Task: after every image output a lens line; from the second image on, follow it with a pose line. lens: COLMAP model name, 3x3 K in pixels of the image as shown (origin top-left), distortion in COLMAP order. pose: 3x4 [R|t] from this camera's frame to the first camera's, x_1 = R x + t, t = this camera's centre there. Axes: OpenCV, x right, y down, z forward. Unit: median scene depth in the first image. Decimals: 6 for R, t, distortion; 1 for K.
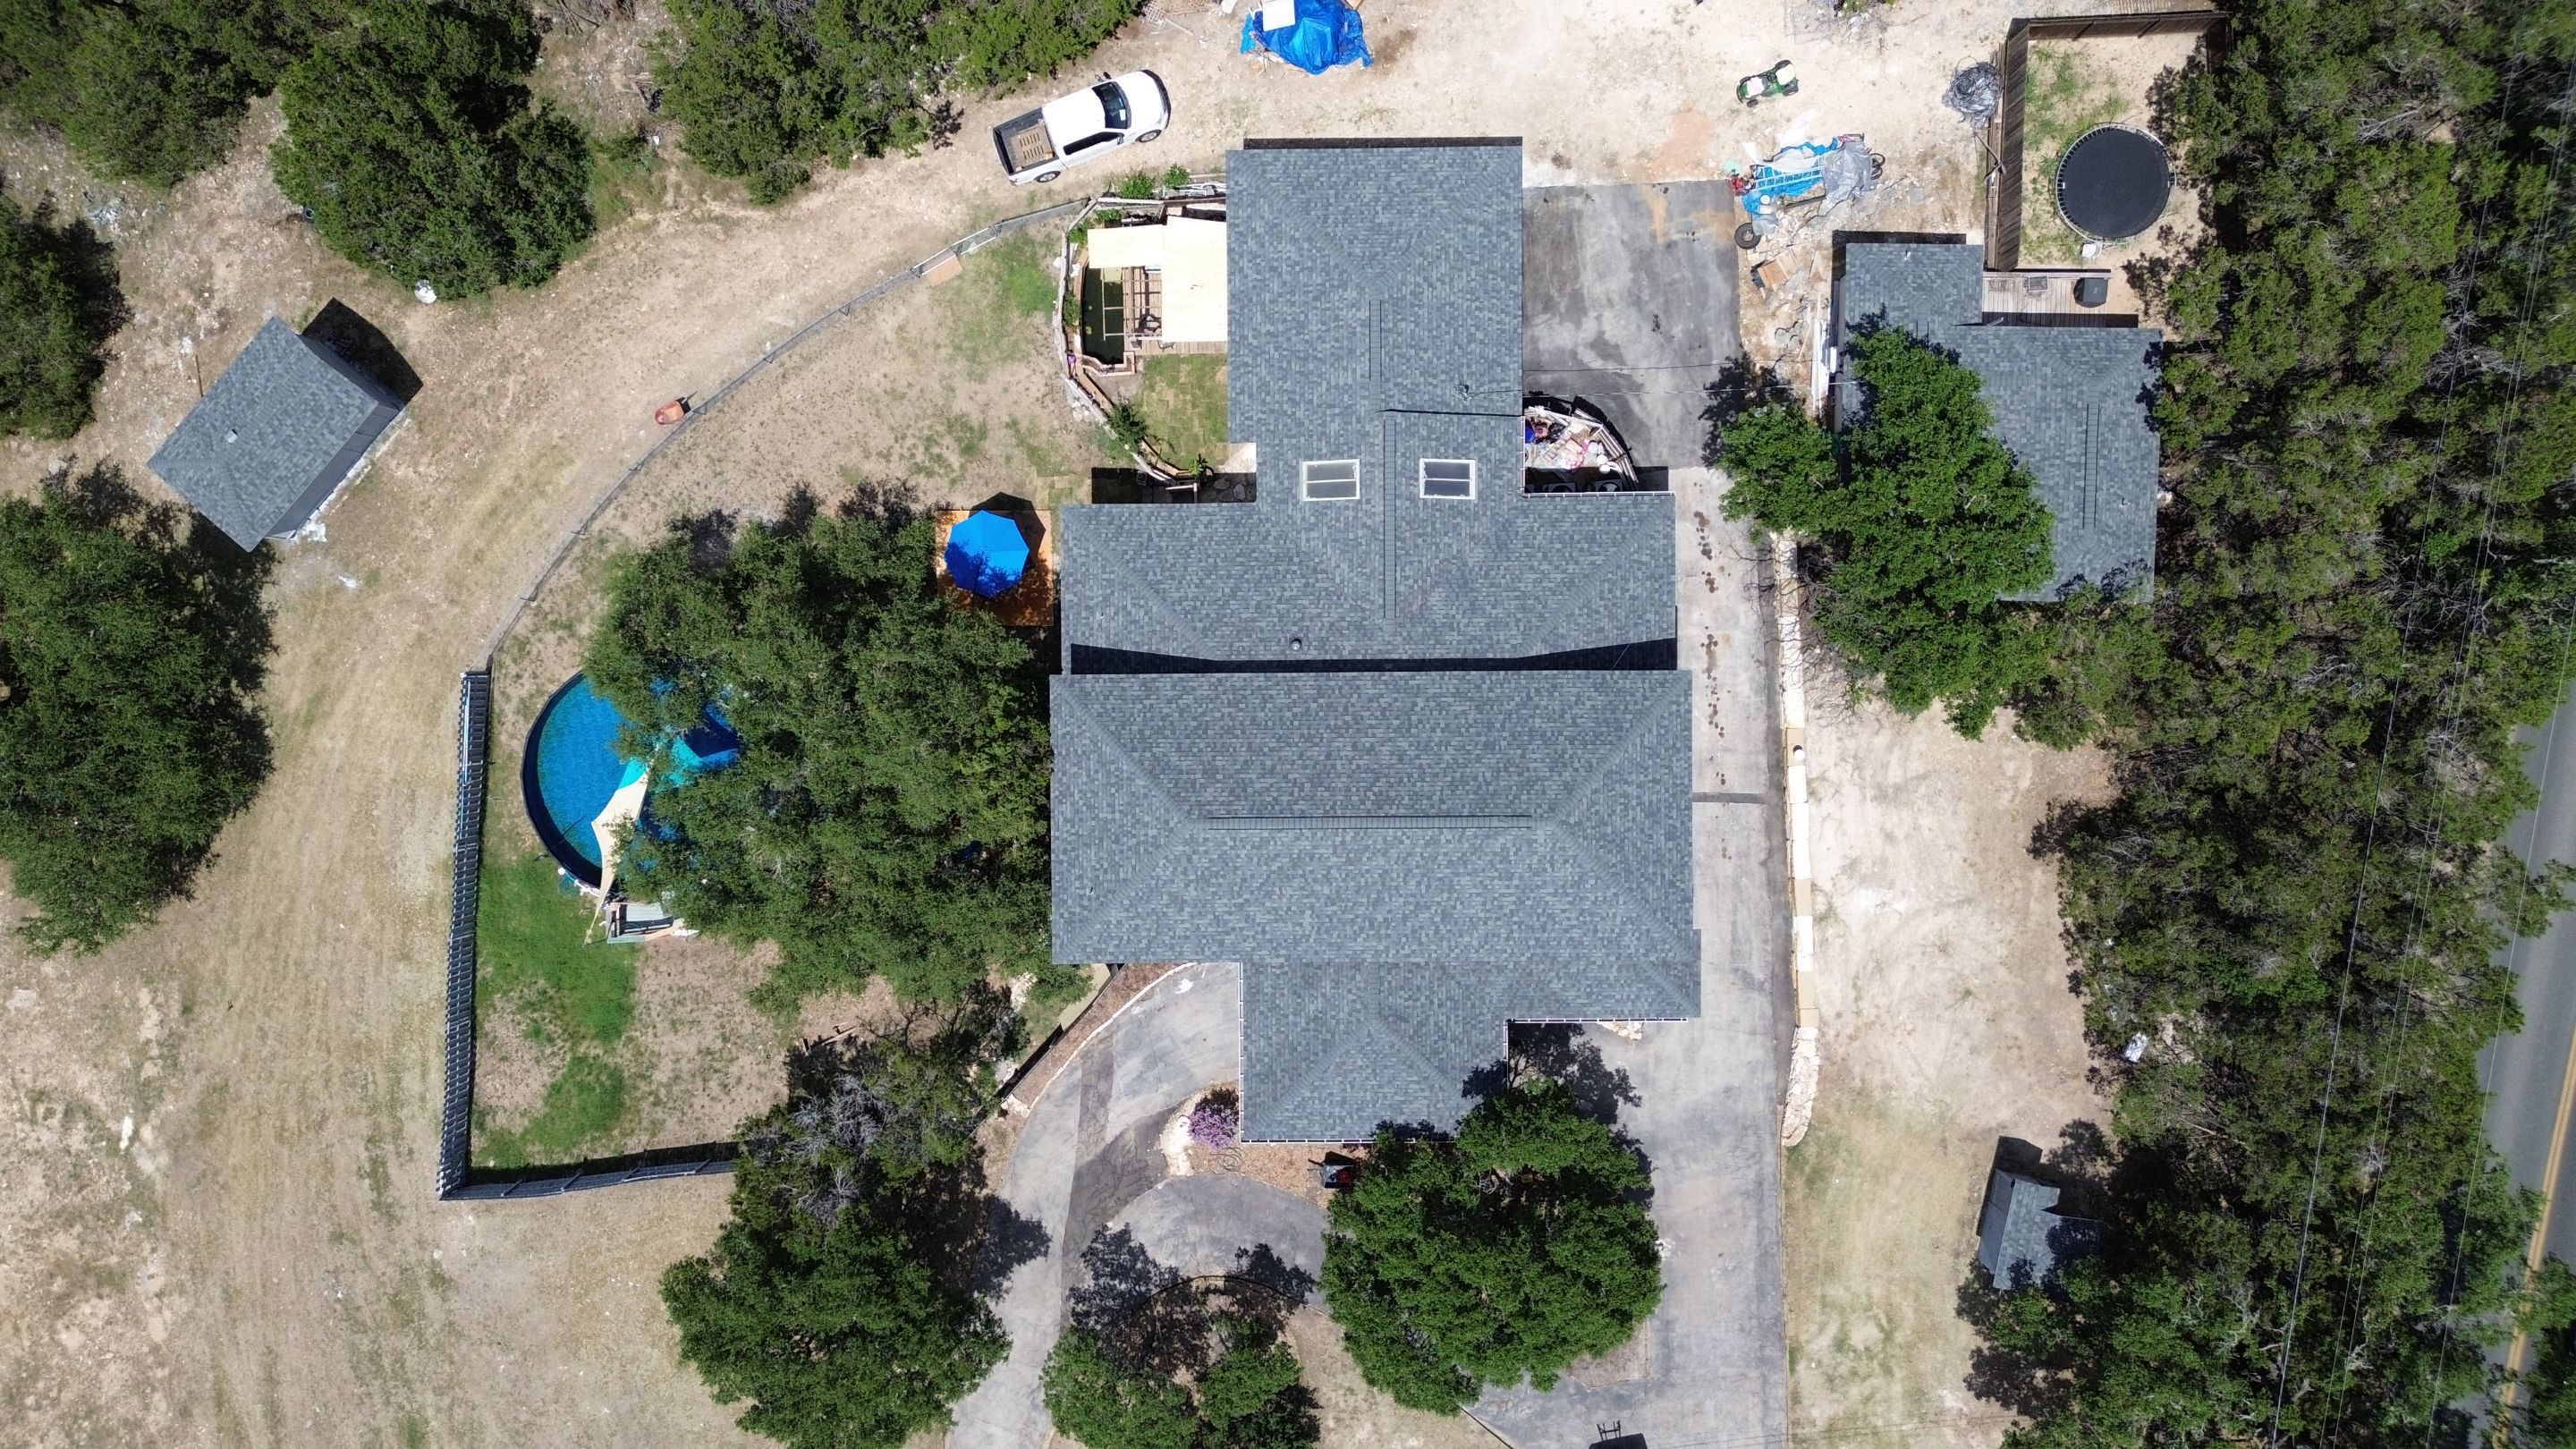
lens RADIAL K [[1819.4, 0, 1297.6], [0, 1819.4, 726.5], [0, 0, 1]] dist [0.071382, -0.075313]
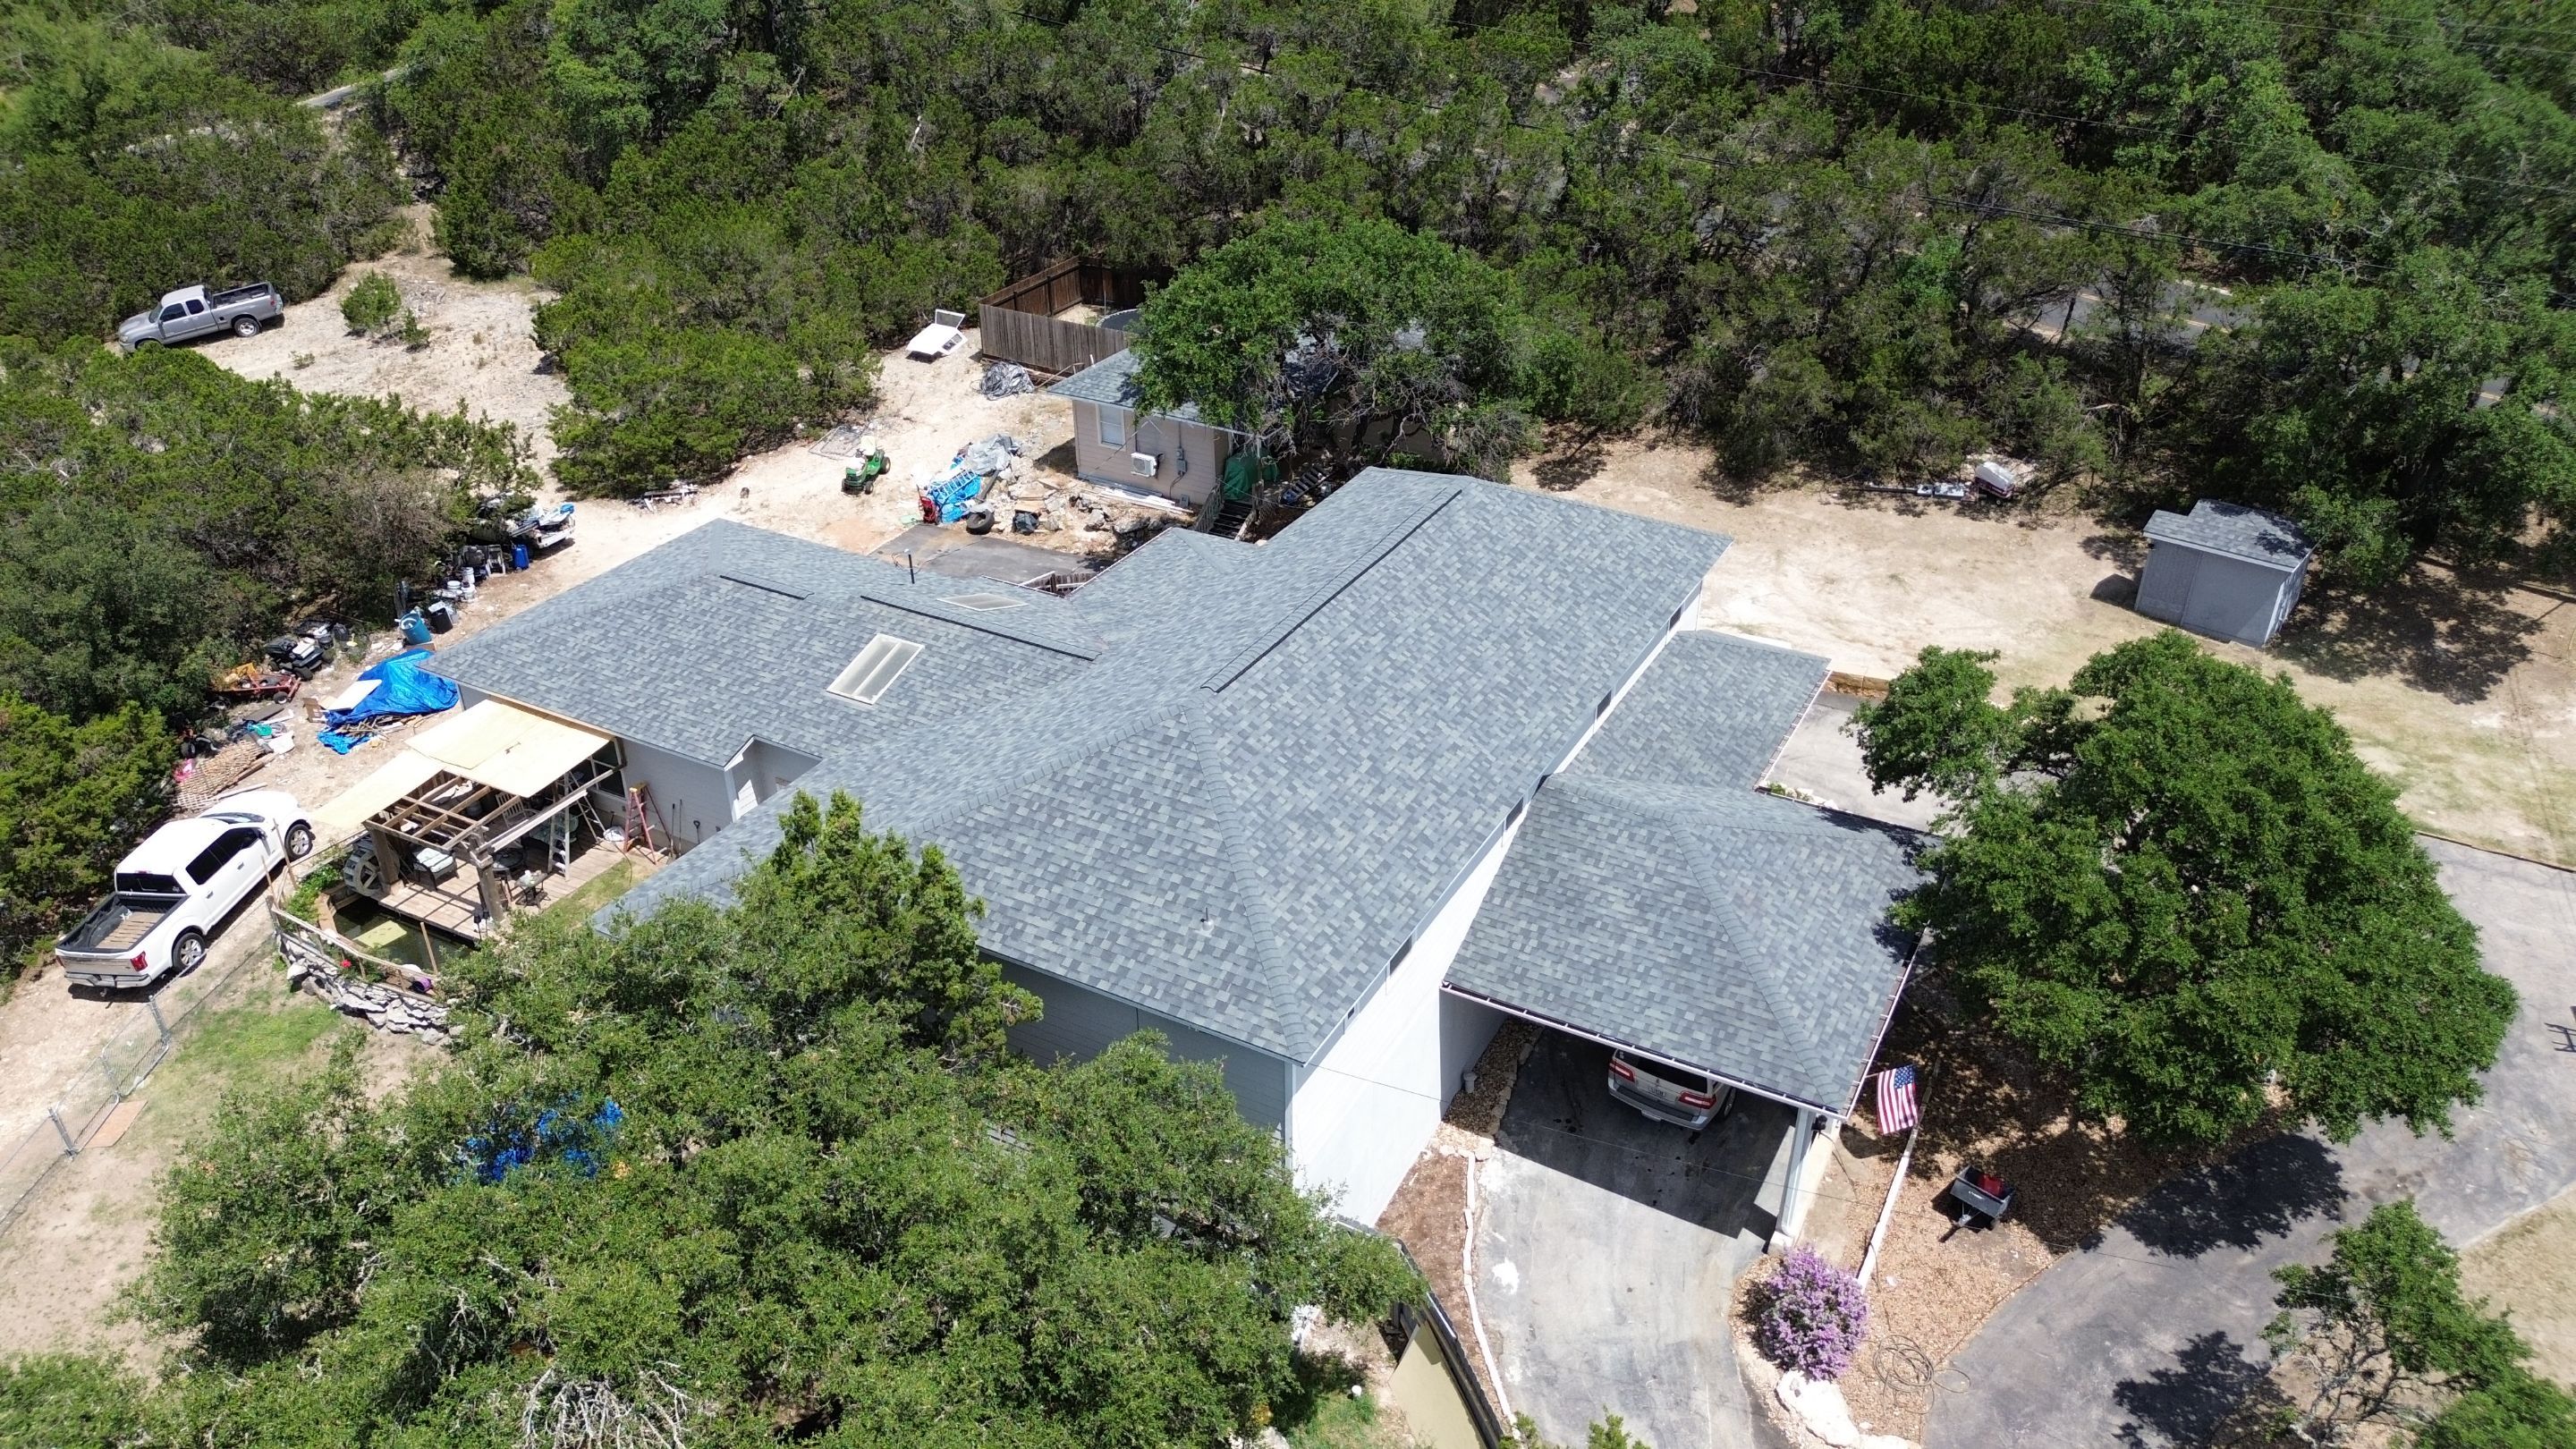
lens RADIAL K [[1819.4, 0, 1289.6], [0, 1819.4, 726.0], [0, 0, 1]] dist [0.071382, -0.075313]
pose [[0.489827, -0.419861, 0.764059, -0.398991], [0.871599, 0.216138, -0.439999, 0.275880], [0.019596, 0.881477, 0.471821, 0.655859]]
